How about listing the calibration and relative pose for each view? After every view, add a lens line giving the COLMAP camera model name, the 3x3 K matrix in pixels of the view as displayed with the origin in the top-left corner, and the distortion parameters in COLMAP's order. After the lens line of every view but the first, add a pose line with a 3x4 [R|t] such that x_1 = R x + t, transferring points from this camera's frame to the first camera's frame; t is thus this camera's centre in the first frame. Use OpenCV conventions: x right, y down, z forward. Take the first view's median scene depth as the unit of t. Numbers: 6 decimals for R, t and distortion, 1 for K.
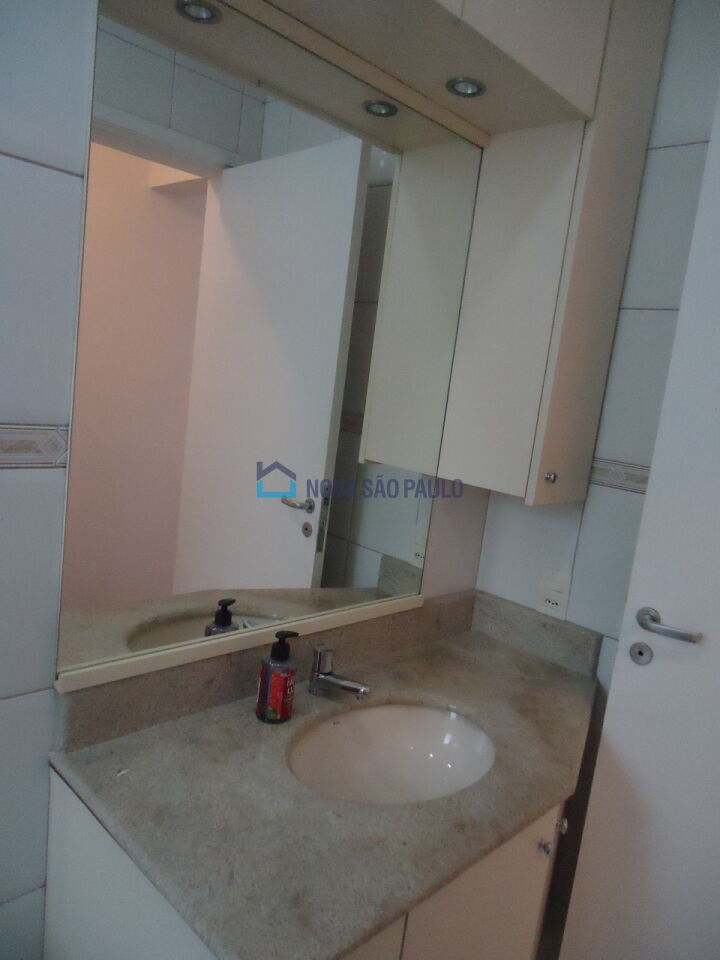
lens RADIAL K [[700.4, 0, 360.0], [0, 700.4, 480.0], [0, 0, 1]] dist [0.000765, -0.000173]
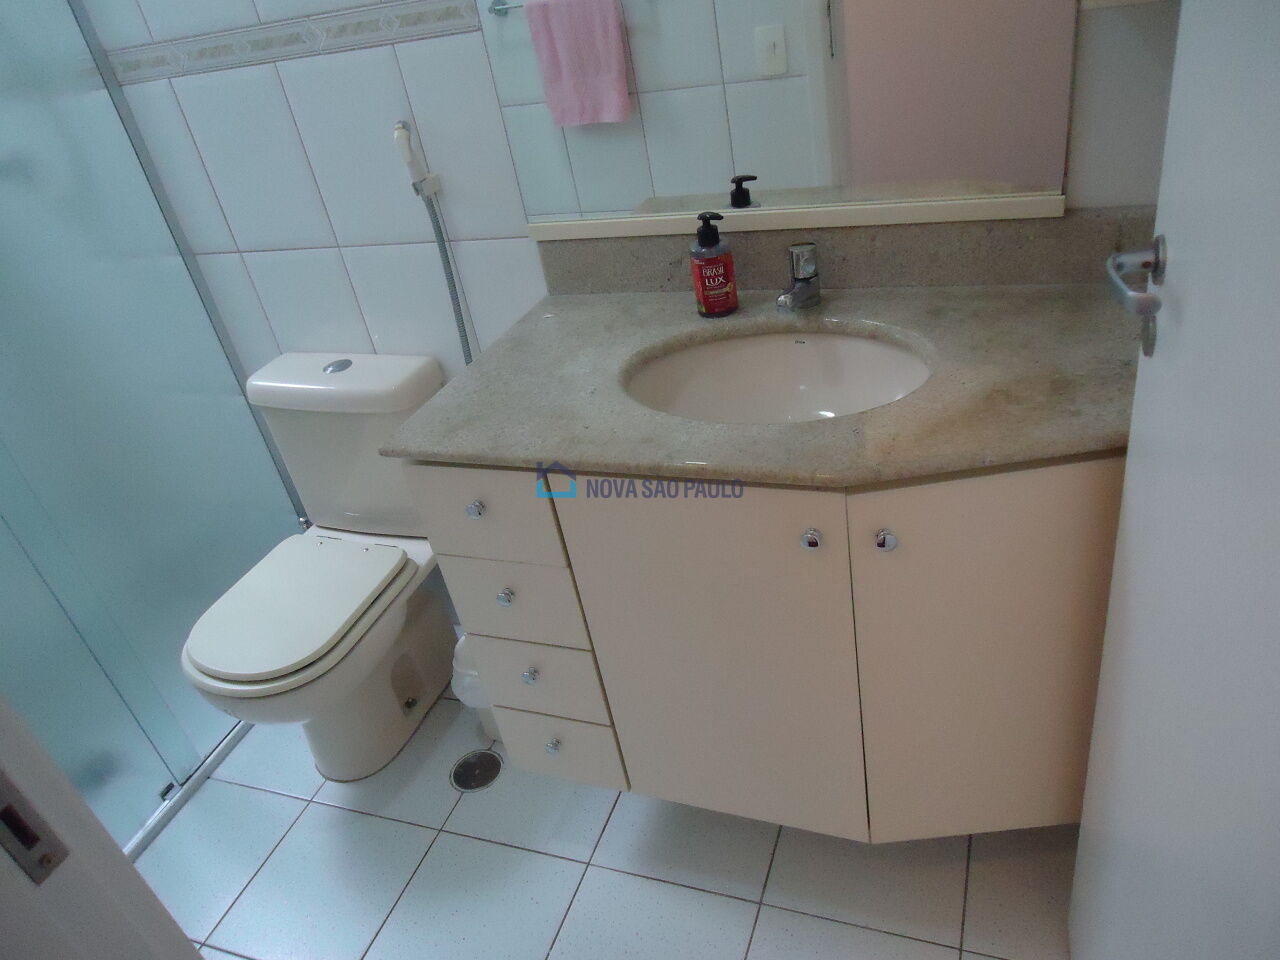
lens RADIAL K [[933.9, 0, 640.0], [0, 933.9, 480.0], [0, 0, 1]] dist [0.000765, -0.000173]
pose [[0.360177, 0.331971, -0.871819, 0.958279], [0.078275, 0.920491, 0.382843, 0.074685], [0.929594, -0.206133, 0.305555, 0.509801]]
